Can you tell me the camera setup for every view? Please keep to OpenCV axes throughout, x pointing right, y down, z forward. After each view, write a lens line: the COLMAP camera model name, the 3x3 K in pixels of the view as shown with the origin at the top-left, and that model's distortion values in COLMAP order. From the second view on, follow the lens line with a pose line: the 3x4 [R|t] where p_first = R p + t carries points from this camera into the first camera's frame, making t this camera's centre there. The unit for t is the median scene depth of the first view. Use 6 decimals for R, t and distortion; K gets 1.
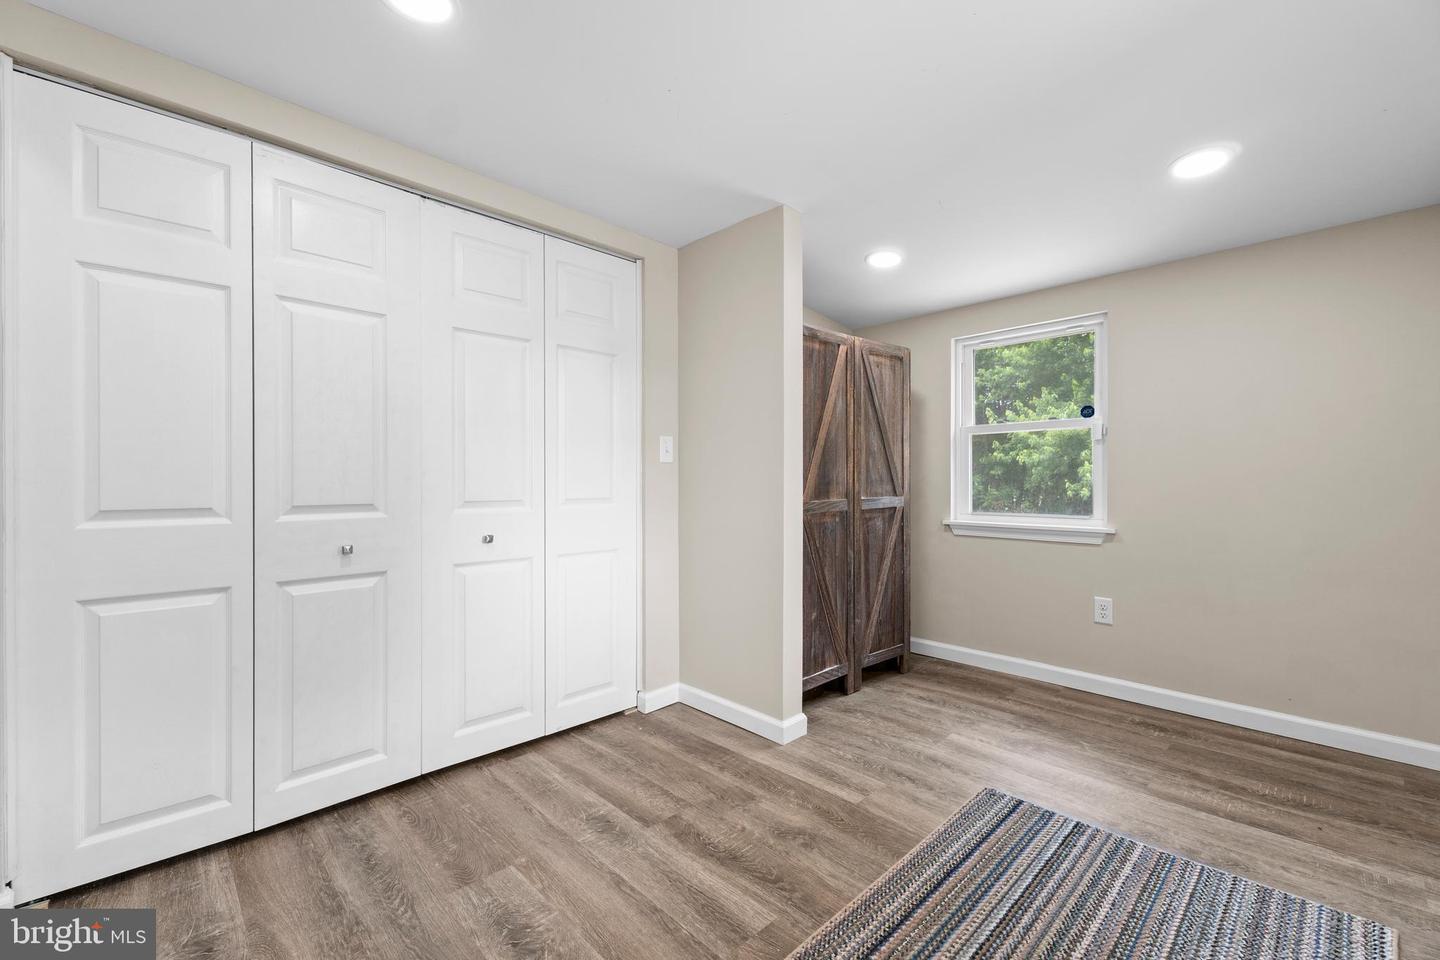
lens RADIAL K [[601.8, 0, 721.4], [0, 601.8, 483.6], [0, 0, 1]] dist [0.004573, -0.000334]
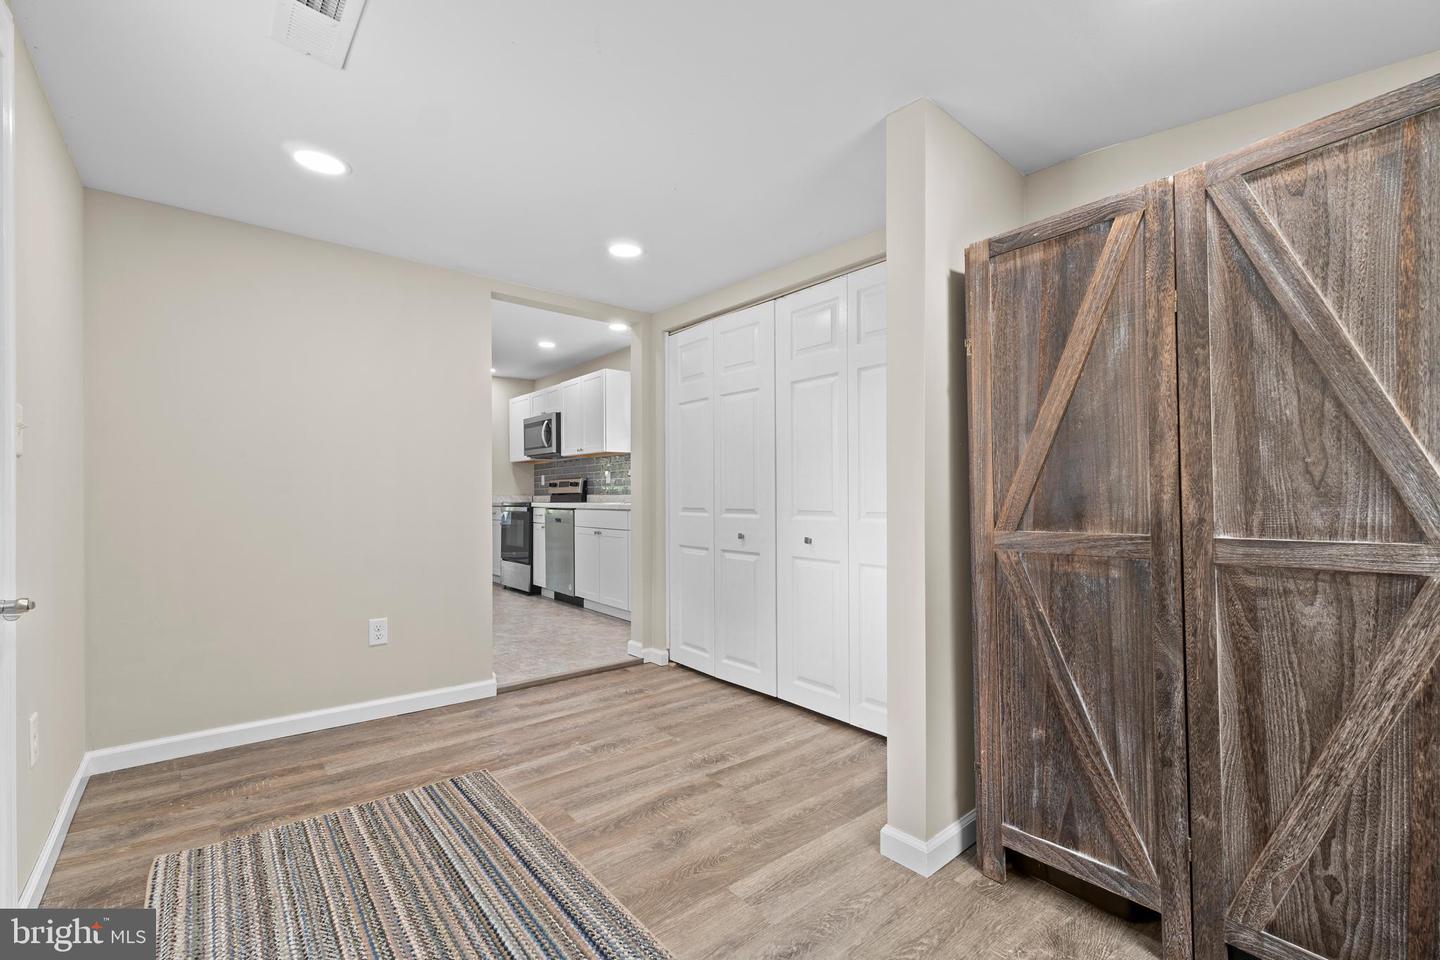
lens RADIAL K [[609.2, 0, 723.7], [0, 609.2, 495.6], [0, 0, 1]] dist [0.000018, 0.000167]
pose [[-0.068439, 0.004050, -0.997647, 0.847789], [-0.000825, 0.999991, 0.004116, -0.007672], [0.997655, 0.001105, -0.068435, 0.846526]]
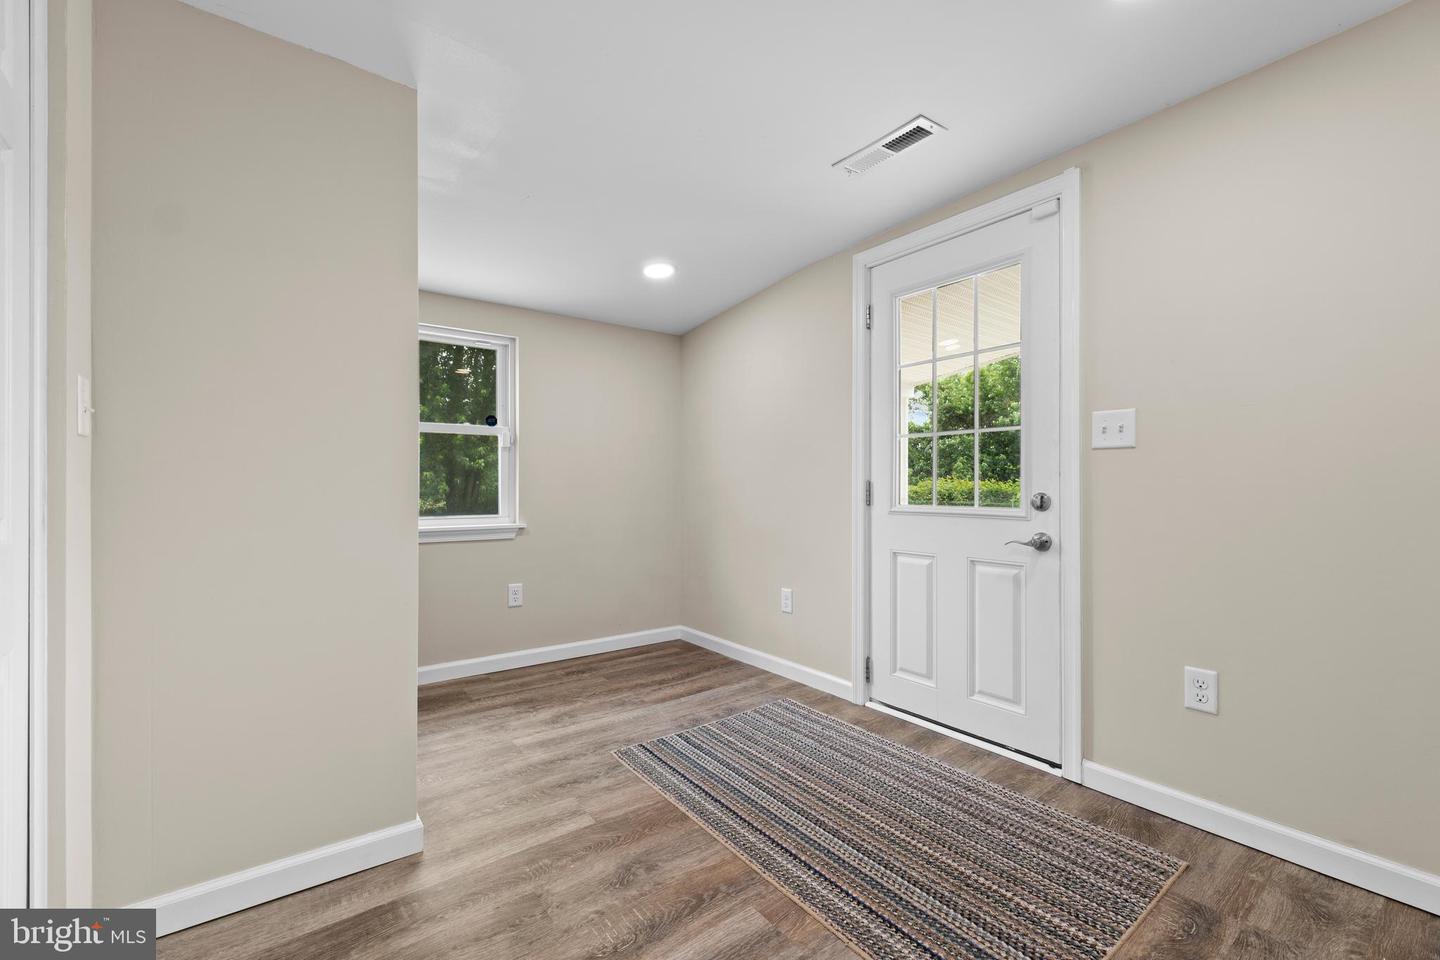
lens RADIAL K [[601.8, 0, 721.4], [0, 601.8, 483.6], [0, 0, 1]] dist [0.004573, -0.000334]
pose [[0.127312, 0.004318, 0.991853, -0.554263], [0.006713, 0.999964, -0.005215, 0.006377], [-0.991840, 0.007322, 0.127279, 0.548567]]
